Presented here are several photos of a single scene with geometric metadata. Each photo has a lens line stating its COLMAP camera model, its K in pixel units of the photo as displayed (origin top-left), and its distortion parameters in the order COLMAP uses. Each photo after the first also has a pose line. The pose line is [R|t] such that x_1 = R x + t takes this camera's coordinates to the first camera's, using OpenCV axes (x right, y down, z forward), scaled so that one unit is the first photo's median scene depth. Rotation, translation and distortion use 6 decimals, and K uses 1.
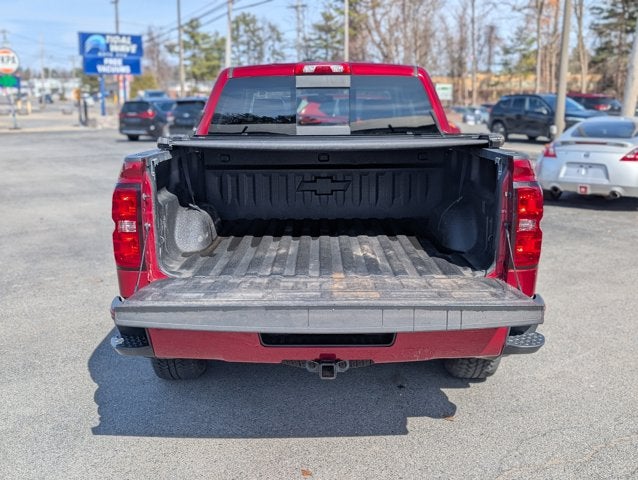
lens RADIAL K [[718.8, 0, 317.3], [0, 718.8, 243.2], [0, 0, 1]] dist [0.047751, -0.028637]
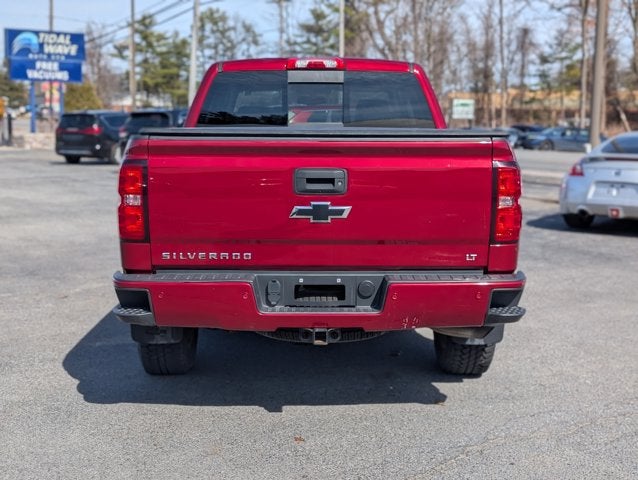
lens RADIAL K [[936.9, 0, 319.0], [0, 936.9, 240.0], [0, 0, 1]] dist [0.191465, -0.577014]
pose [[0.999810, 0.008646, 0.017483, -0.001031], [-0.007400, 0.997509, -0.070153, 0.010478], [-0.018046, 0.070010, 0.997383, -0.030992]]
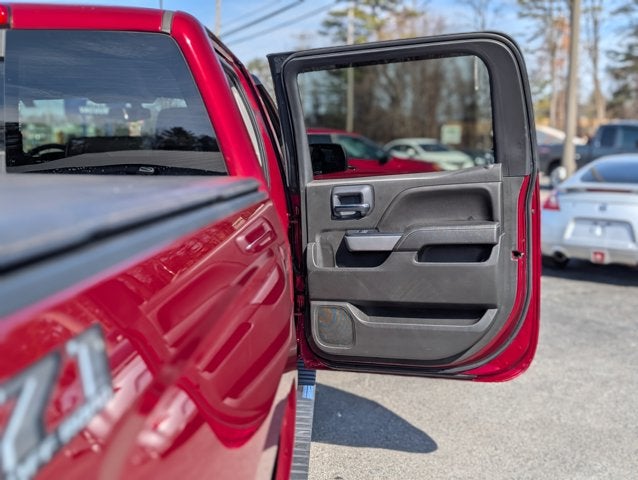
lens RADIAL K [[718.8, 0, 317.3], [0, 718.8, 243.2], [0, 0, 1]] dist [0.047751, -0.028637]
pose [[0.999694, 0.004104, -0.024407, 0.029191], [-0.005583, 0.998131, -0.060849, -0.011174], [0.024111, 0.060966, 0.997849, 0.076383]]
